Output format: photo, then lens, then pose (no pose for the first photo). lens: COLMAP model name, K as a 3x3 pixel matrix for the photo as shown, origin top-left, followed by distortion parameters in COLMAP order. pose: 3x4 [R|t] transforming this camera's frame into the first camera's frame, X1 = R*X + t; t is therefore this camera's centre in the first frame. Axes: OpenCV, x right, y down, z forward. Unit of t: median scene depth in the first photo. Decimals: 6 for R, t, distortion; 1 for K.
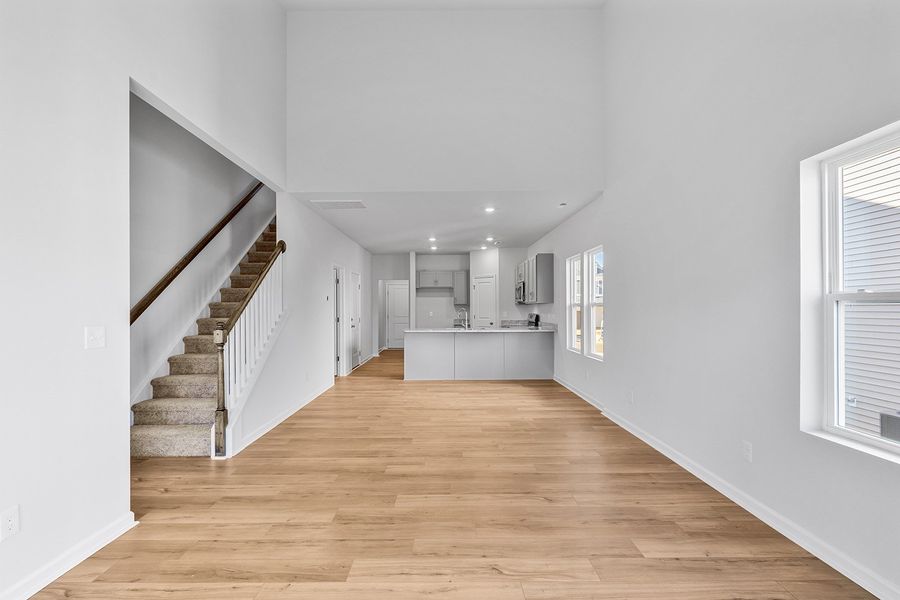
lens RADIAL K [[397.6, 0, 447.7], [0, 397.6, 310.0], [0, 0, 1]] dist [-0.000294, 0.000157]
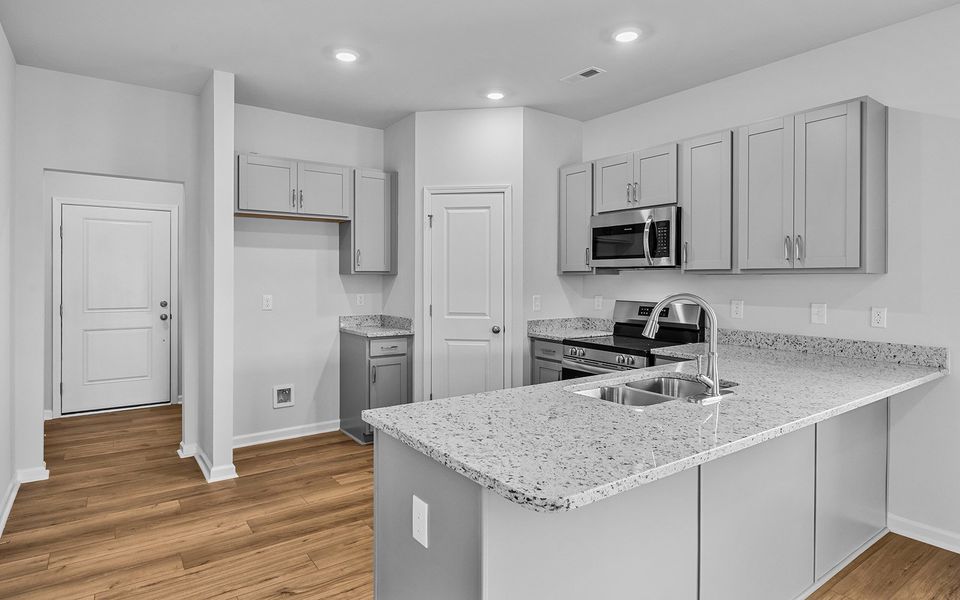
lens RADIAL K [[531.4, 0, 467.8], [0, 531.4, 281.3], [0, 0, 1]] dist [-0.001310, 0.000489]
pose [[0.827617, 0.004864, 0.561273, -0.456394], [-0.007046, 0.999974, 0.001723, -0.022172], [-0.561250, -0.005381, 0.827629, 1.787904]]
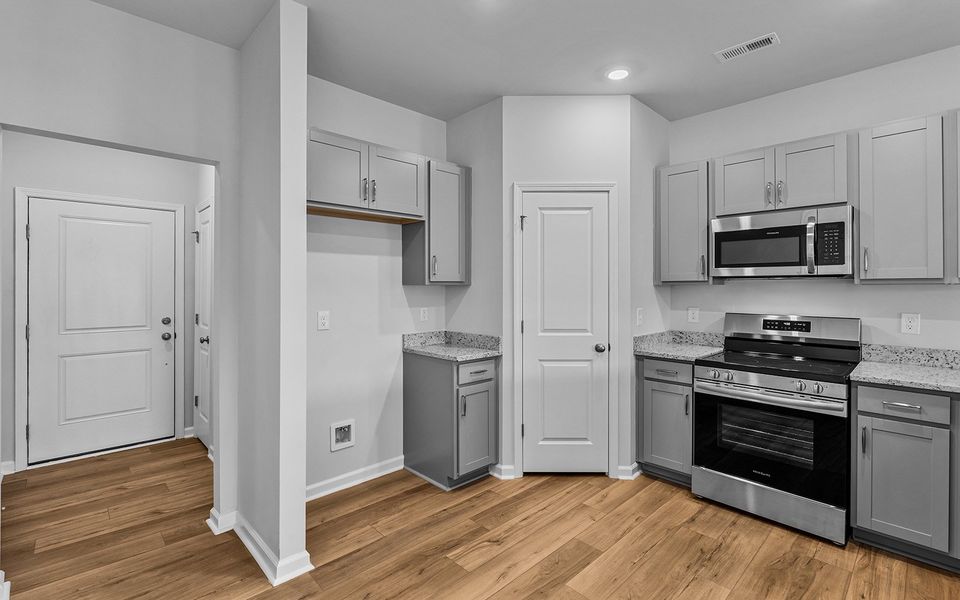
lens RADIAL K [[428.5, 0, 472.4], [0, 428.5, 287.3], [0, 0, 1]] dist [-0.002706, -0.000243]
pose [[0.728852, 0.005626, 0.684648, -0.495569], [-0.002703, 0.999982, -0.005340, -0.026266], [-0.684666, 0.002042, 0.728855, 2.326668]]
